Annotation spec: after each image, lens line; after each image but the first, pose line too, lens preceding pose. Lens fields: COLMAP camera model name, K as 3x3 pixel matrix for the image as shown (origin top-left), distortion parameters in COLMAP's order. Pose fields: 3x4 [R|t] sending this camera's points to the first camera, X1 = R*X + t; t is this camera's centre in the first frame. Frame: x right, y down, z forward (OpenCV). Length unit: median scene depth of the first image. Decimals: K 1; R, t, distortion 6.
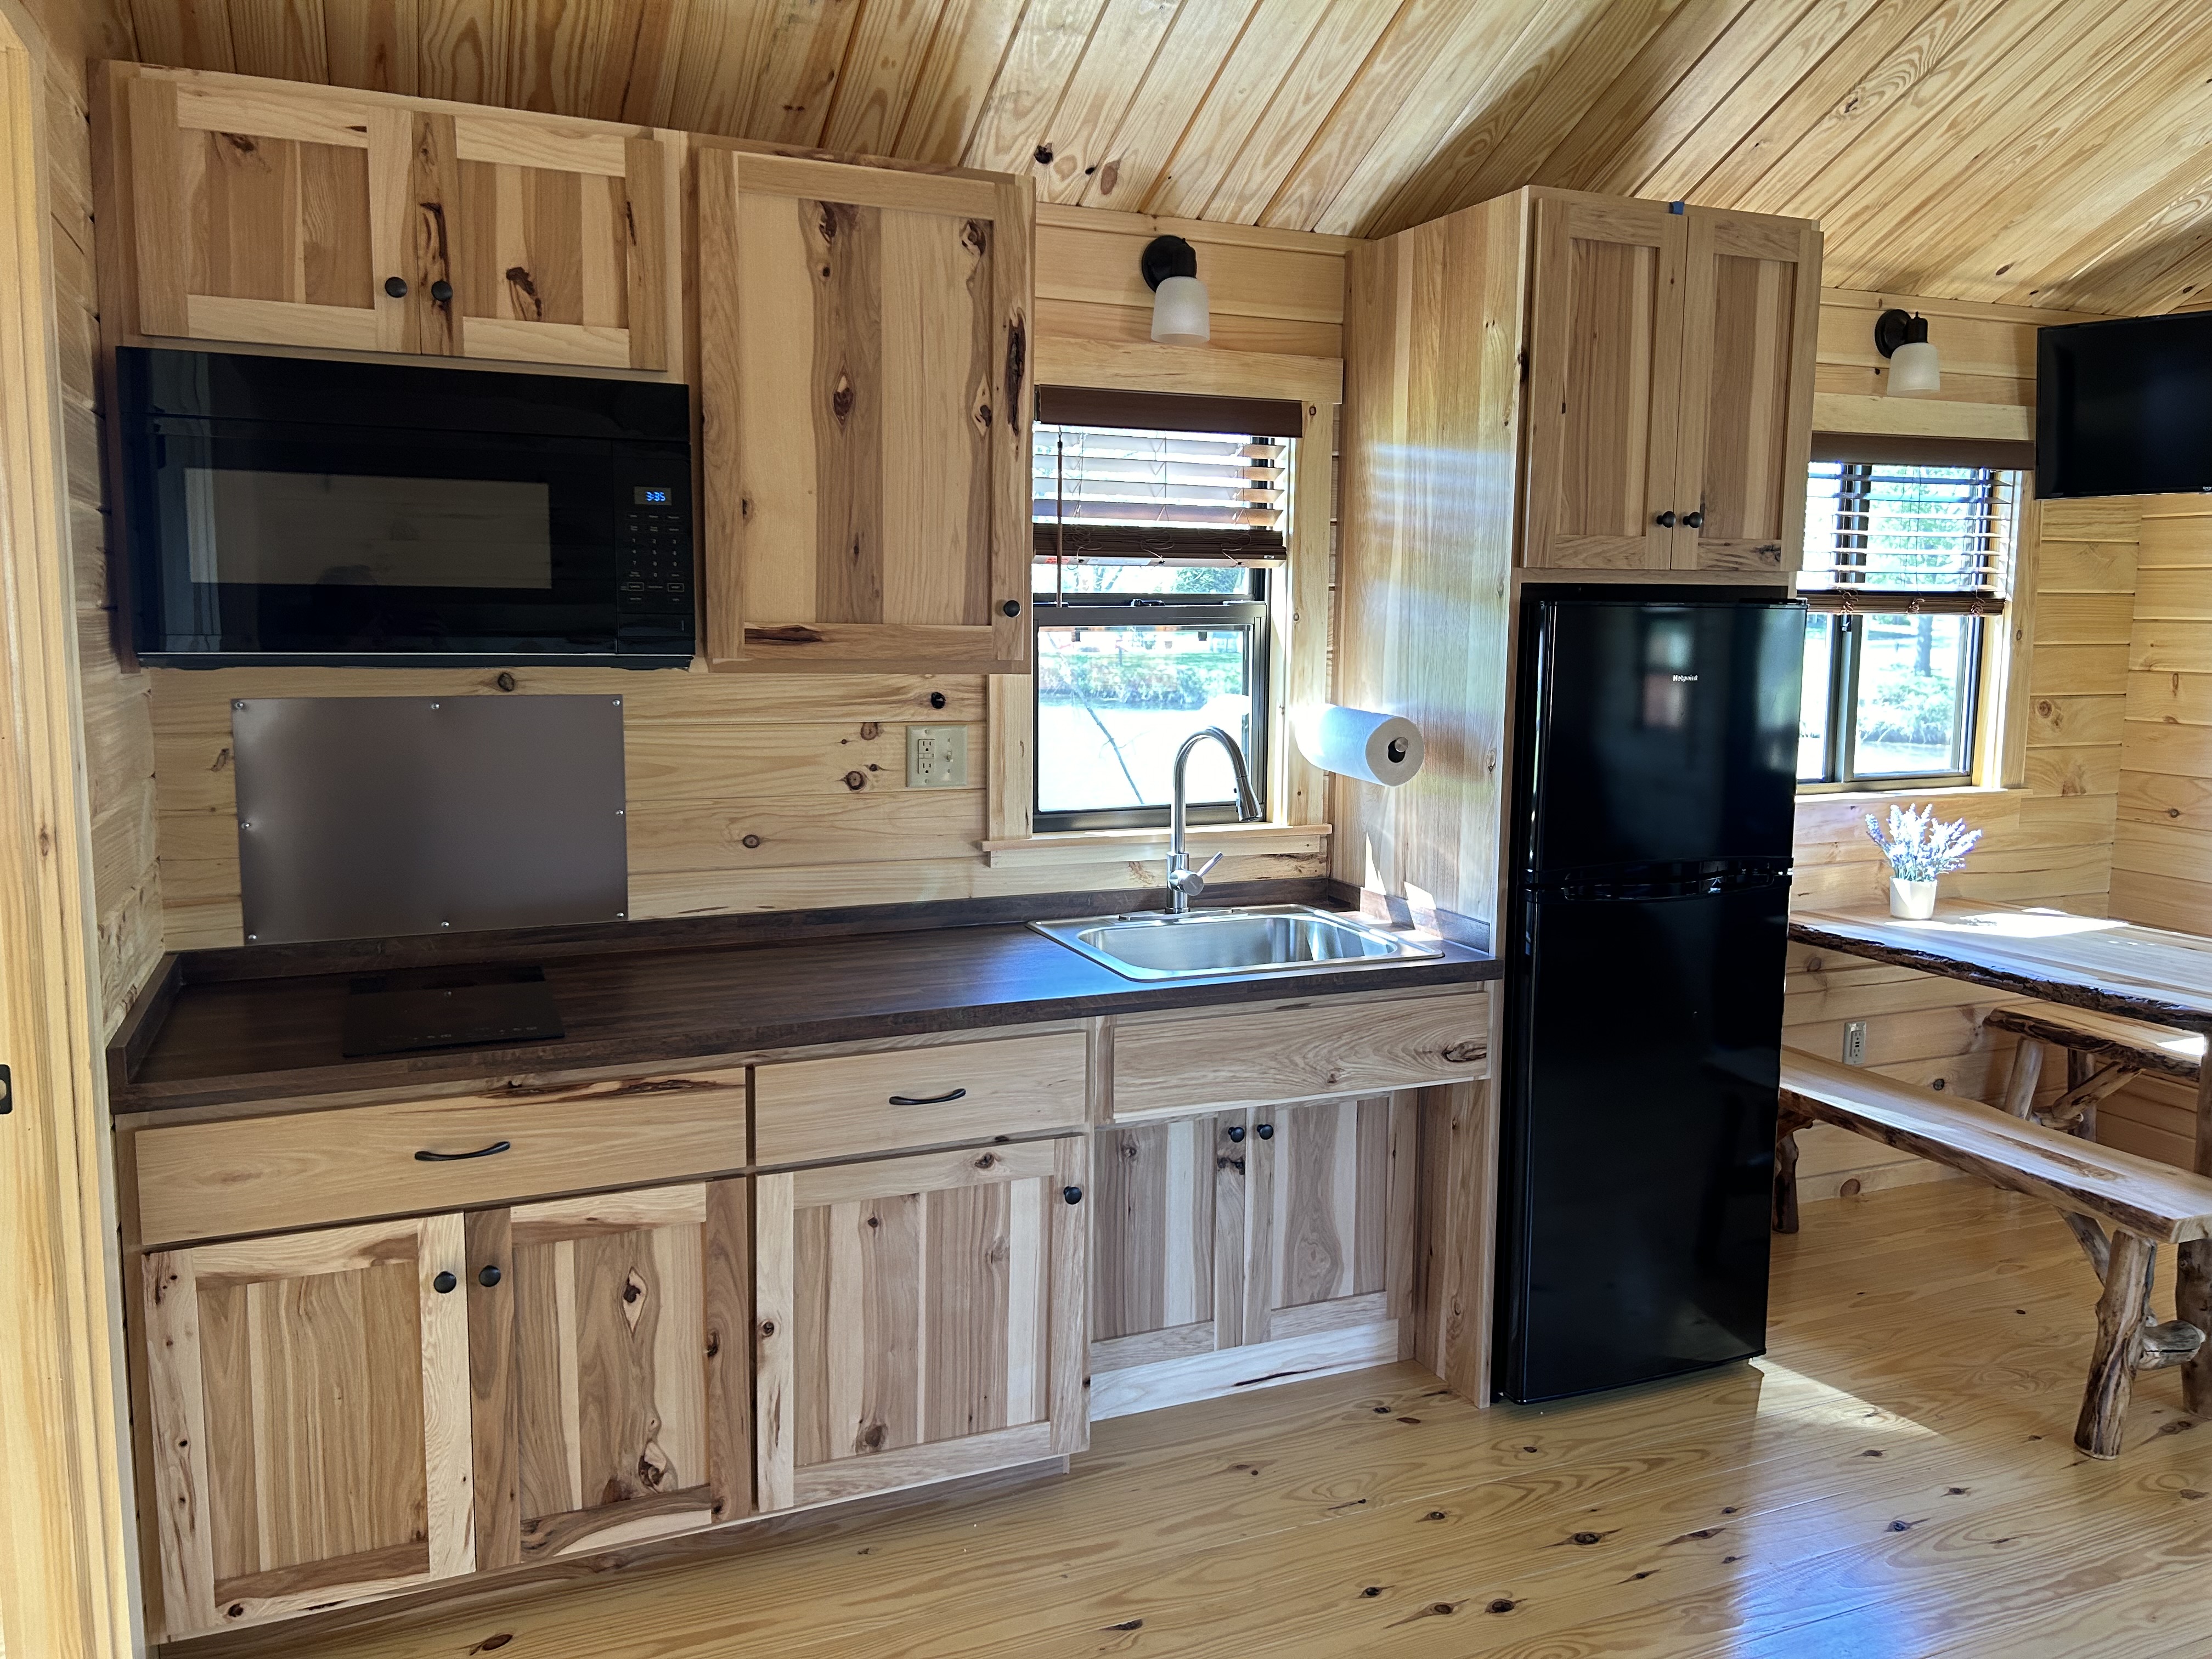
lens RADIAL K [[1651.2, 0, 1120.2], [0, 1651.2, 808.4], [0, 0, 1]] dist [0.071925, -0.083295]
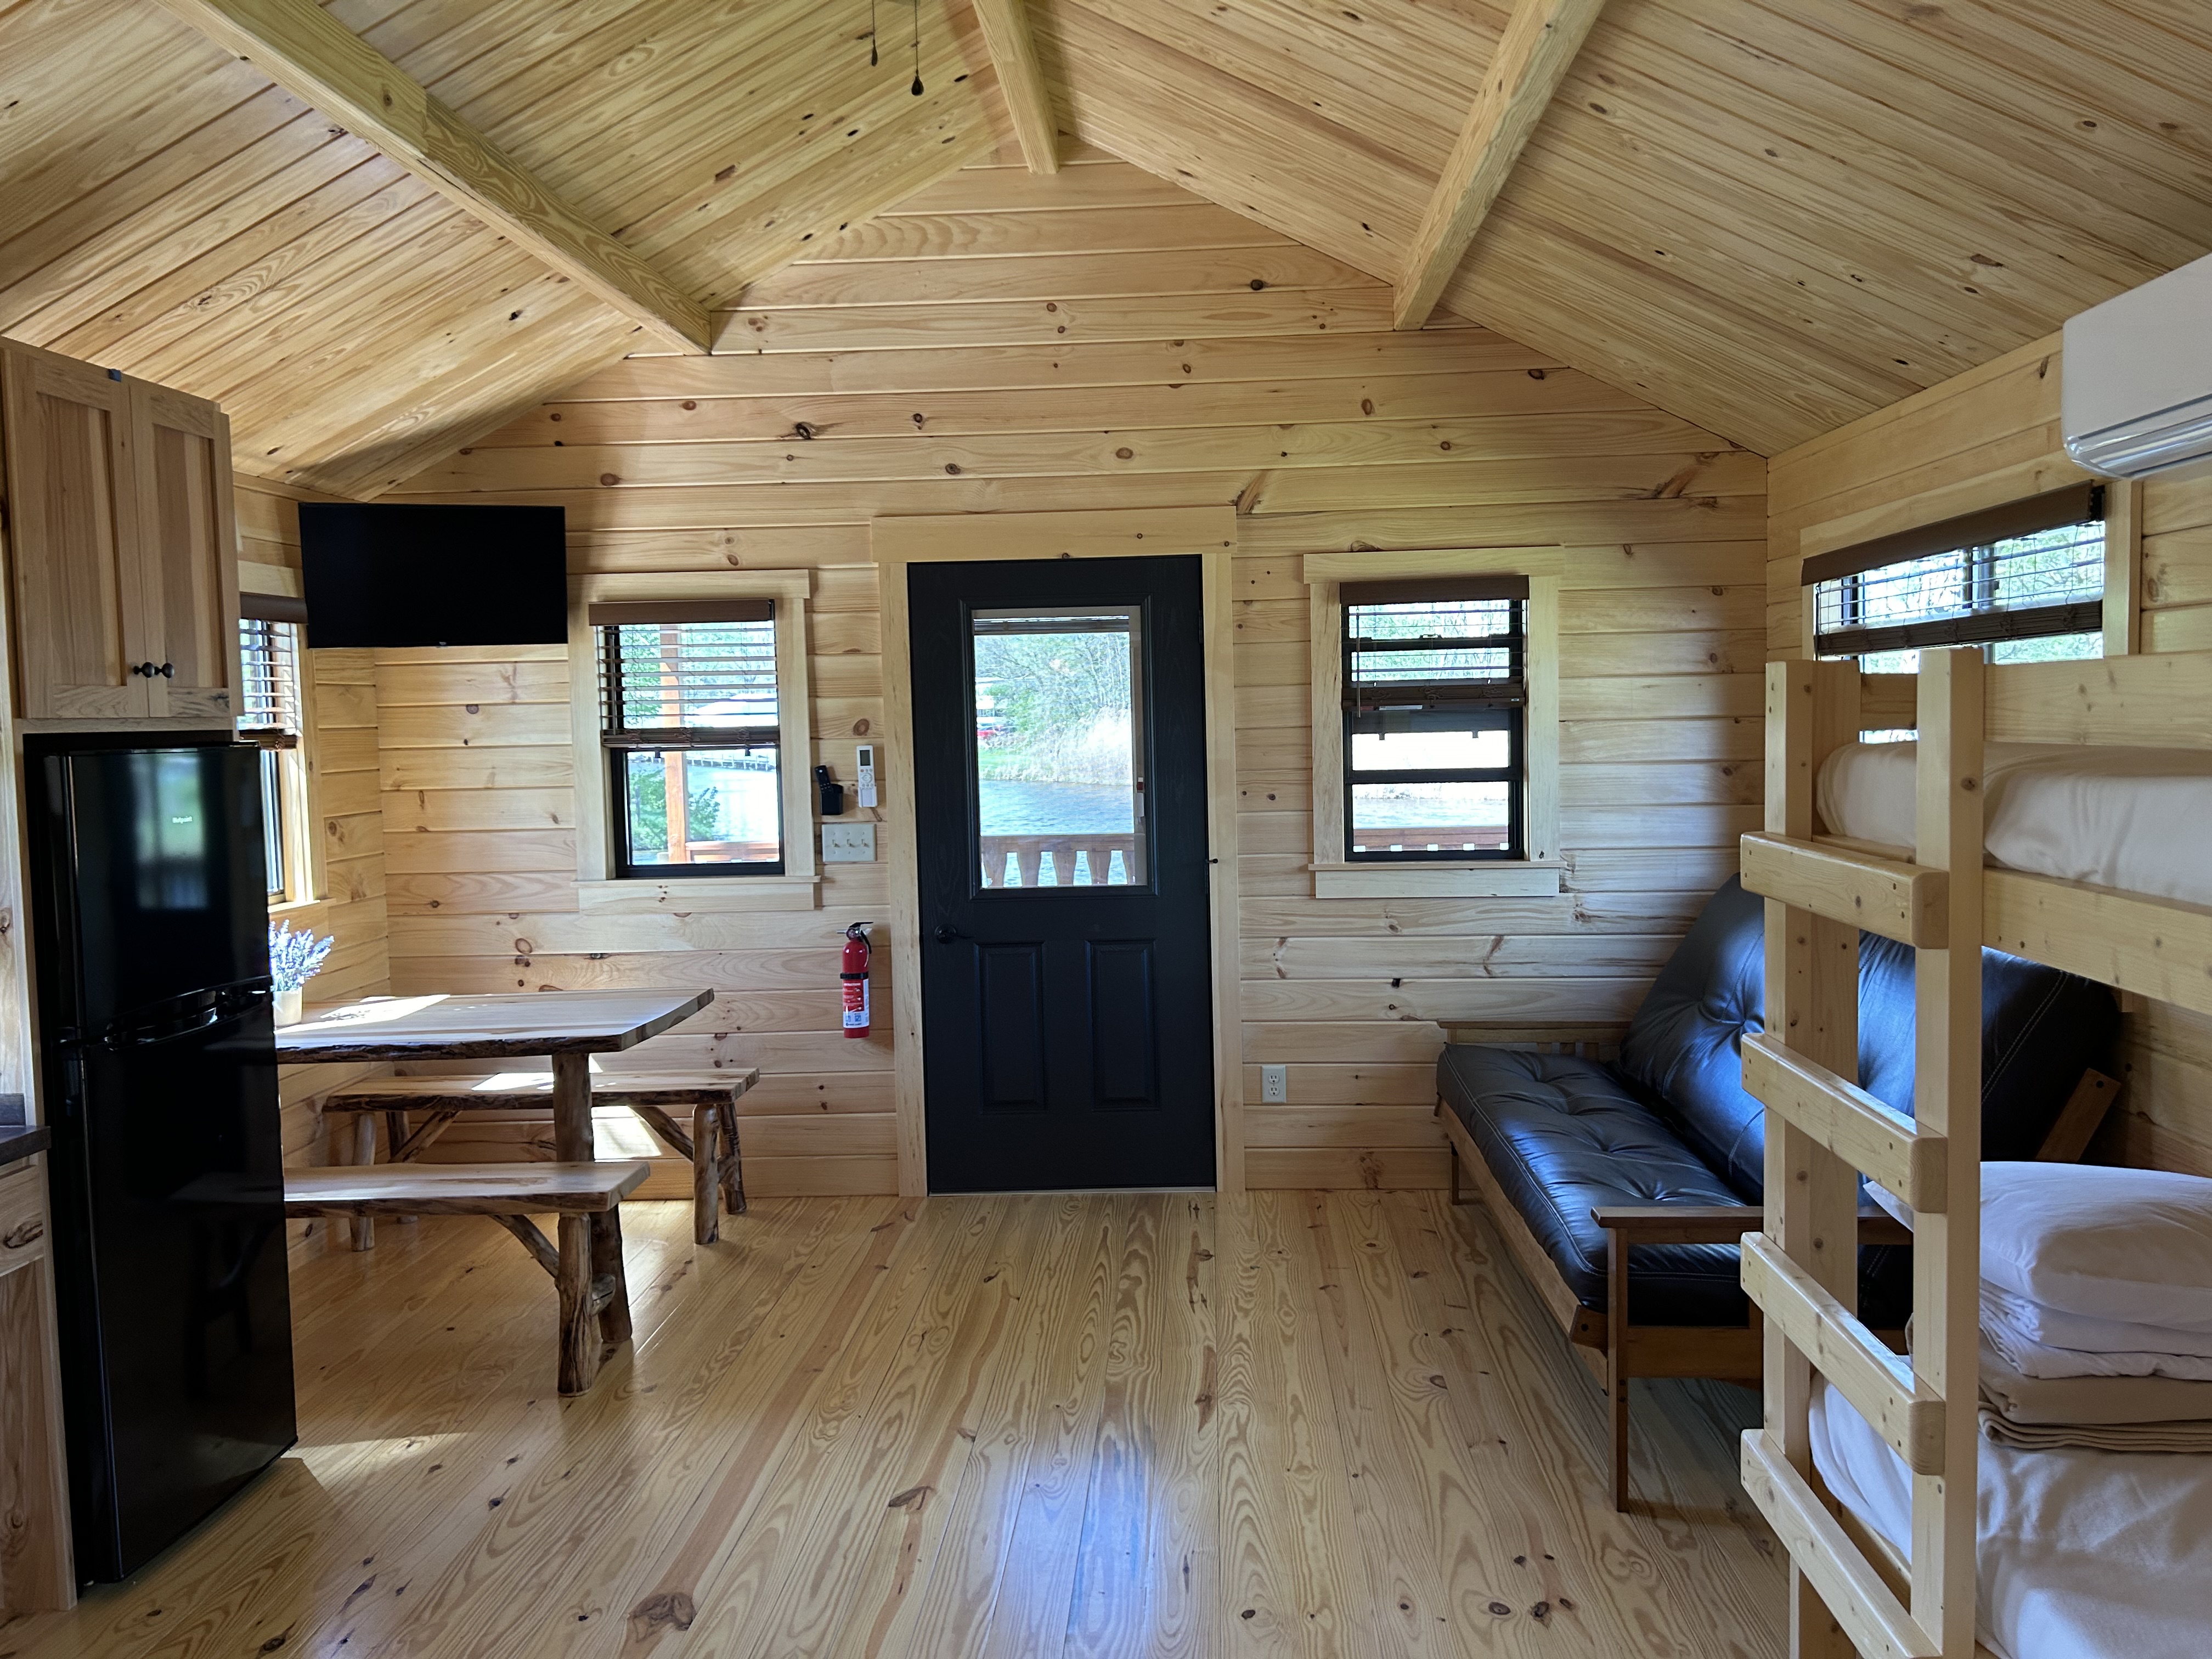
lens RADIAL K [[1651.2, 0, 1120.2], [0, 1651.2, 808.4], [0, 0, 1]] dist [0.071925, -0.083295]
pose [[0.441750, -0.071440, 0.894289, -0.329874], [0.138381, 0.990321, 0.010755, -0.014349], [-0.886402, 0.119002, 0.447360, 0.004461]]
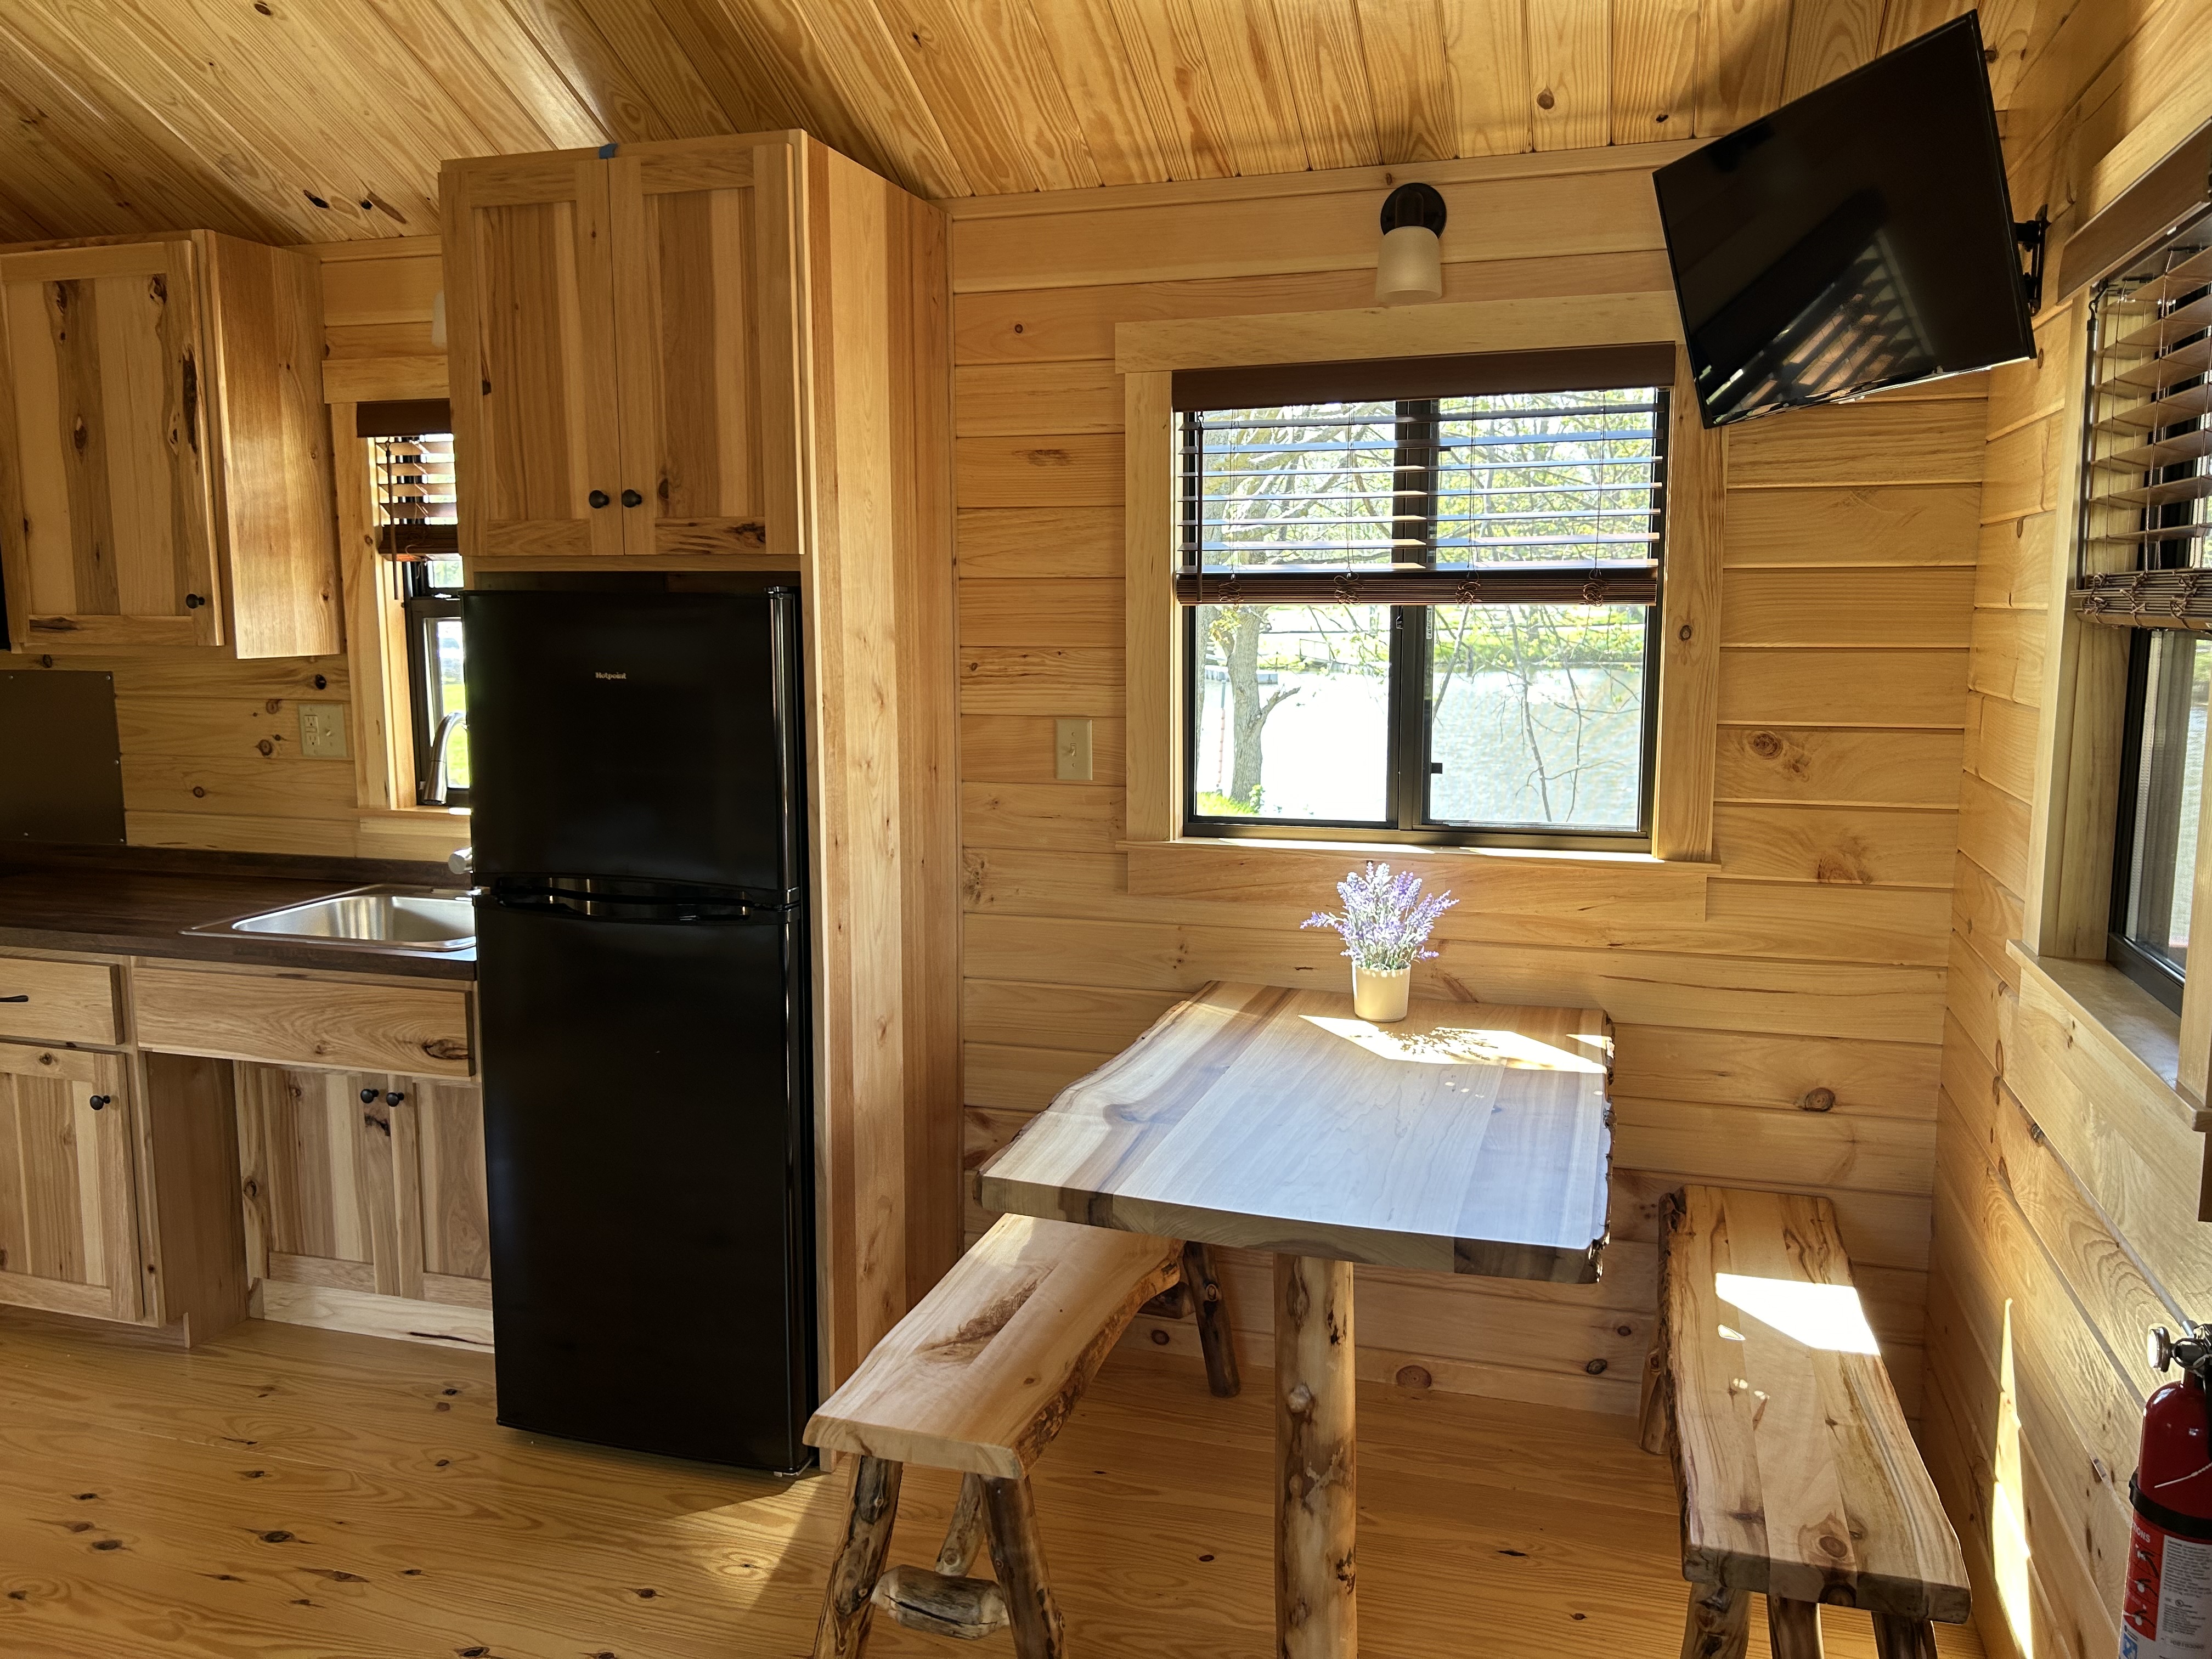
lens RADIAL K [[1656.3, 0, 1118.0], [0, 1656.3, 819.8], [0, 0, 1]] dist [0.057911, -0.067789]
pose [[0.764044, 0.074365, -0.640864, 1.090286], [-0.069759, 0.997033, 0.032528, -0.047410], [0.641382, 0.019853, 0.766965, 0.470861]]
